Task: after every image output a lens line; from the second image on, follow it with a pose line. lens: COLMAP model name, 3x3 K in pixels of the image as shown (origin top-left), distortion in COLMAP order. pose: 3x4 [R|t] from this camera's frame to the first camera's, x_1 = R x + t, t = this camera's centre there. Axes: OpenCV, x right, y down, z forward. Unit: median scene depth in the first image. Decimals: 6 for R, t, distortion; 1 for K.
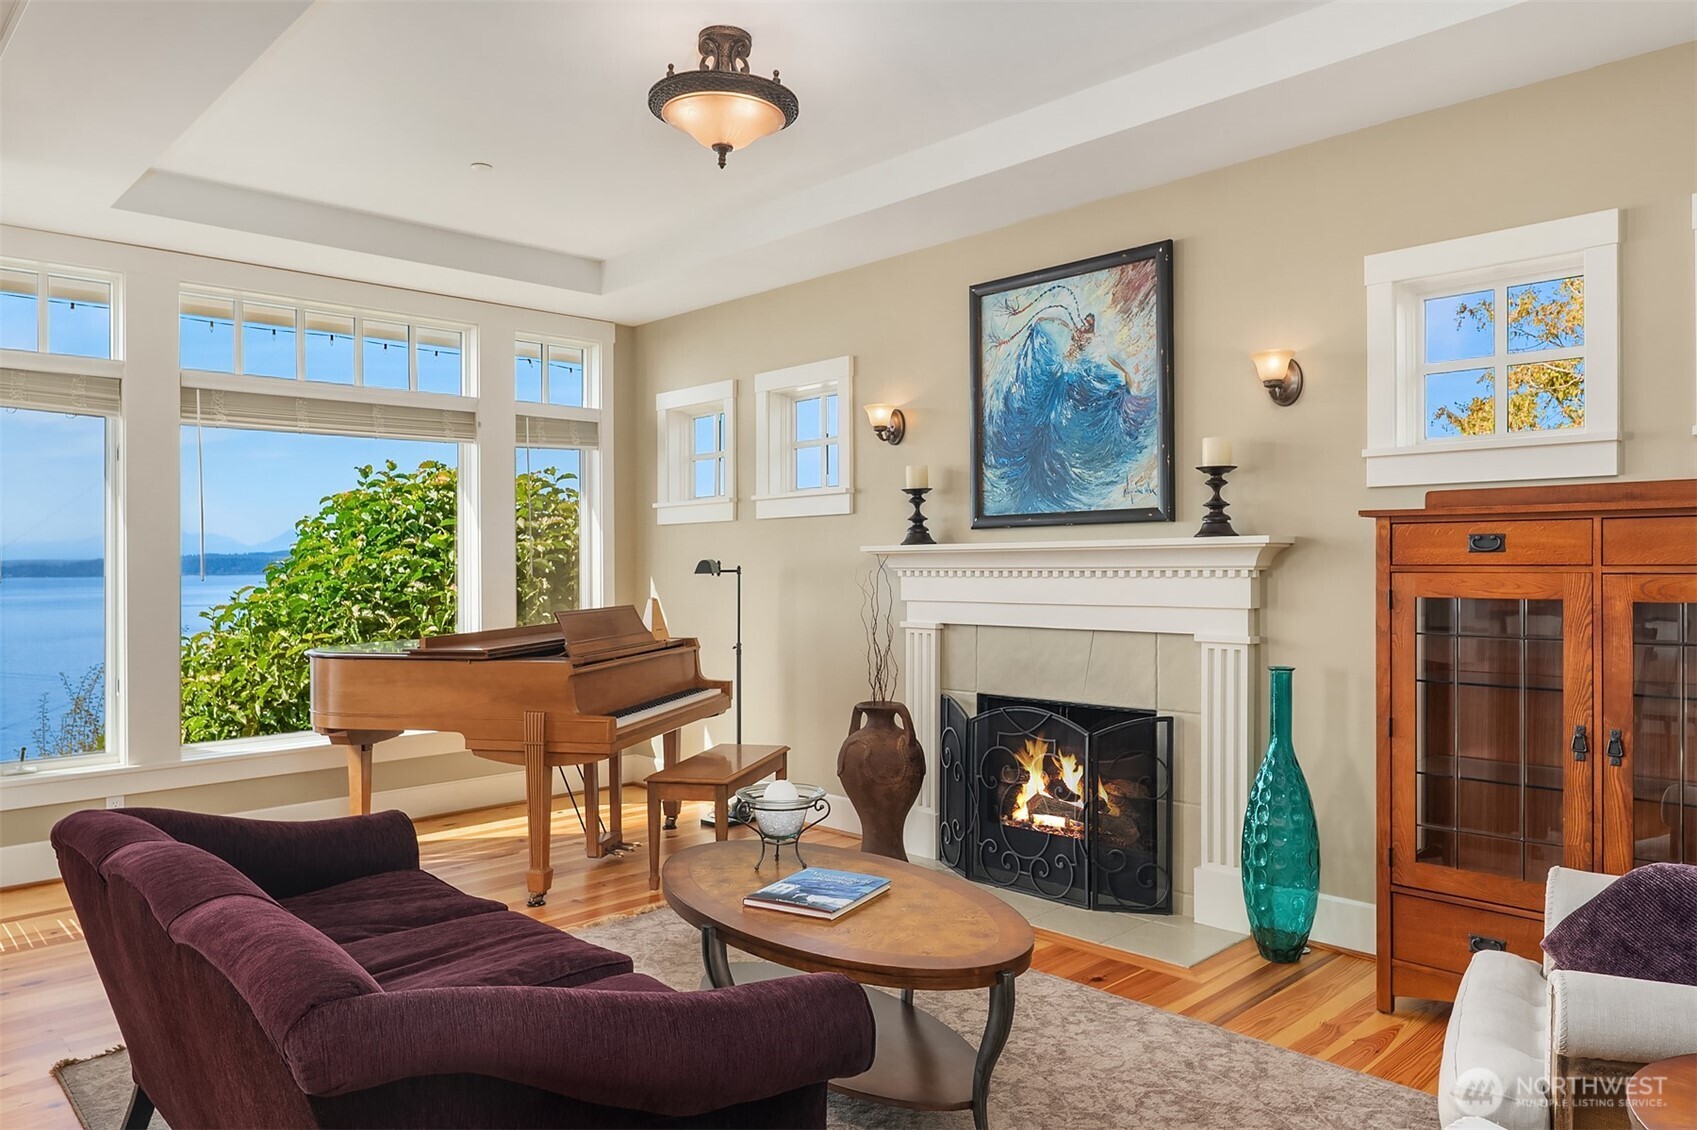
lens RADIAL K [[1138.4, 0, 848.5], [0, 1138.4, 565.0], [0, 0, 1]] dist [0.000936, -0.008086]
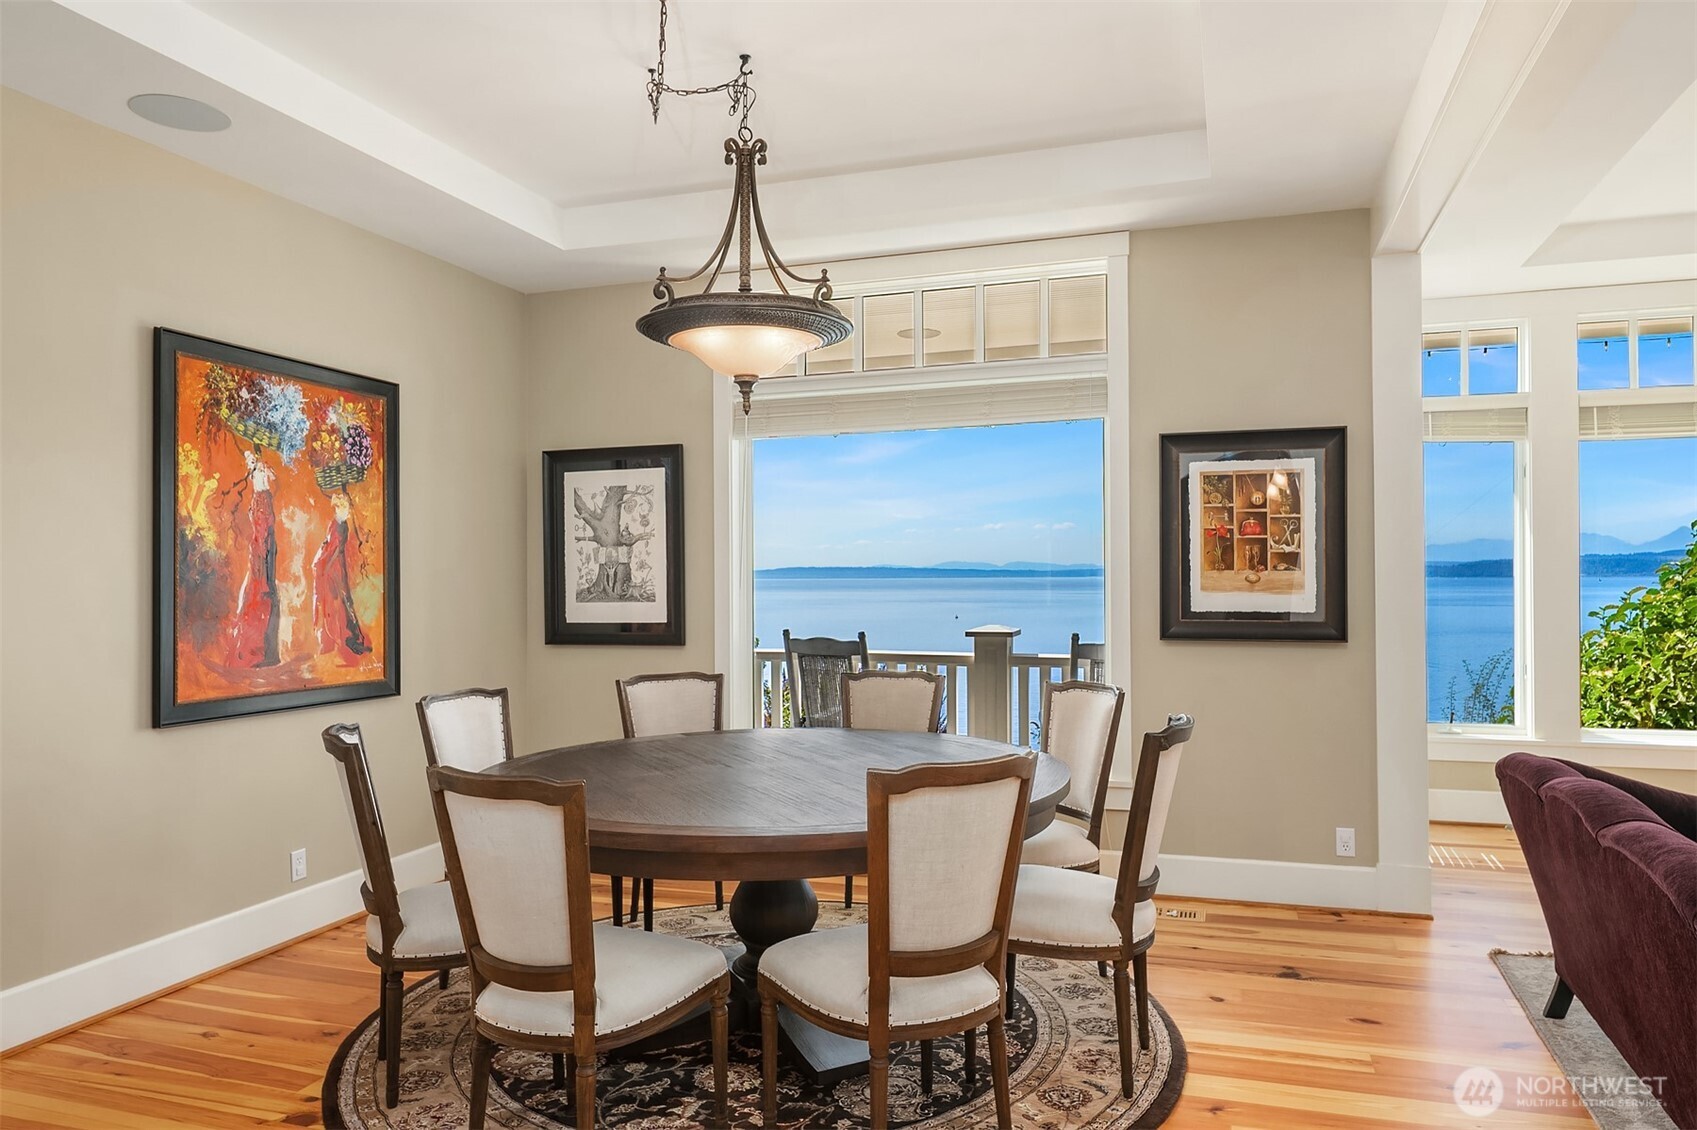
lens RADIAL K [[1138.4, 0, 848.5], [0, 1138.4, 565.0], [0, 0, 1]] dist [0.000936, -0.008086]
pose [[0.463043, -0.003317, -0.886330, 0.048420], [0.002819, 0.999993, -0.002270, -0.000752], [0.886331, -0.001447, 0.463049, -0.105546]]
